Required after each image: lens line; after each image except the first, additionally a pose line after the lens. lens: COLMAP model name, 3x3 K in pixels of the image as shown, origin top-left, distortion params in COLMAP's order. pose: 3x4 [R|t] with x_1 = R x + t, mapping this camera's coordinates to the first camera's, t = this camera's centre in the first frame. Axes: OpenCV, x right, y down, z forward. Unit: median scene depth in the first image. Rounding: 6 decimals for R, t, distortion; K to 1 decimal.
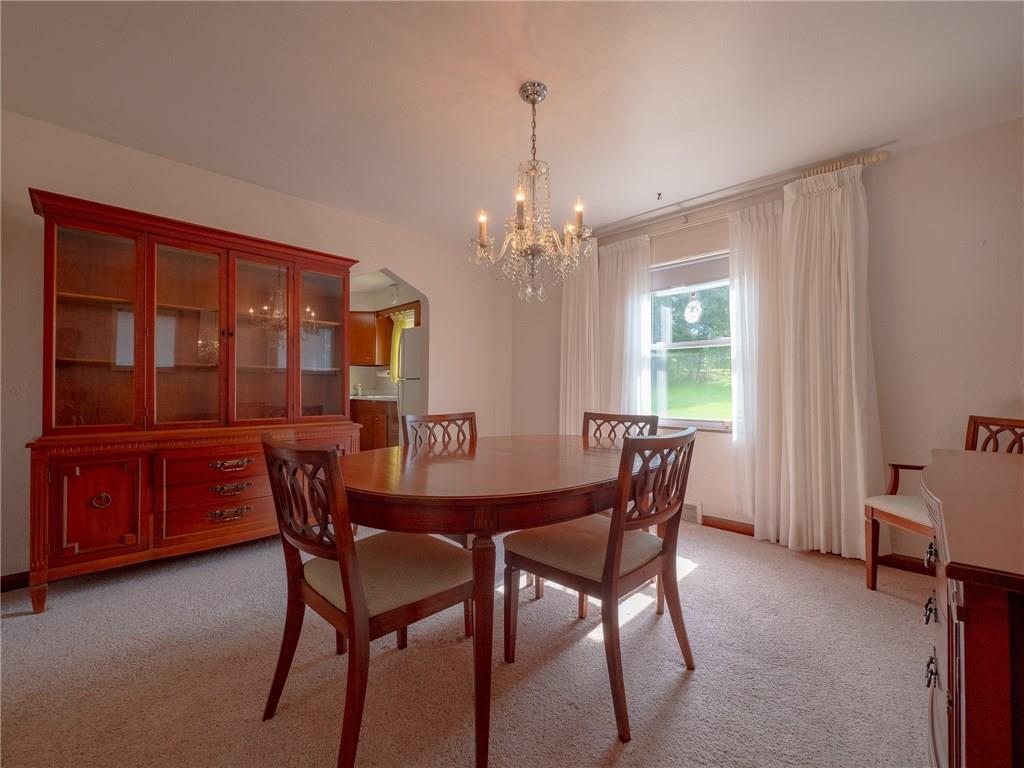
lens RADIAL K [[426.8, 0, 513.0], [0, 426.8, 382.1], [0, 0, 1]] dist [-0.011310, 0.000020]
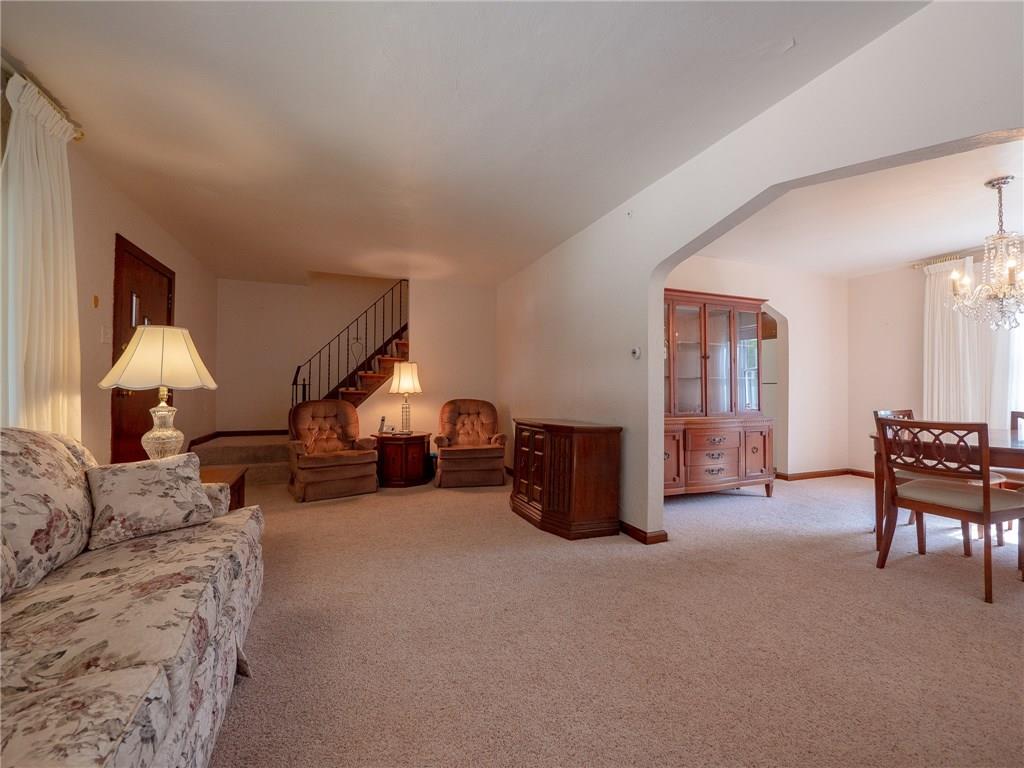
lens RADIAL K [[426.8, 0, 515.2], [0, 426.8, 382.4], [0, 0, 1]] dist [-0.011310, 0.000020]
pose [[0.916717, -0.006677, -0.399481, -0.784393], [0.002718, 0.999941, -0.010476, -0.007715], [0.399527, 0.008517, 0.916682, -0.816697]]
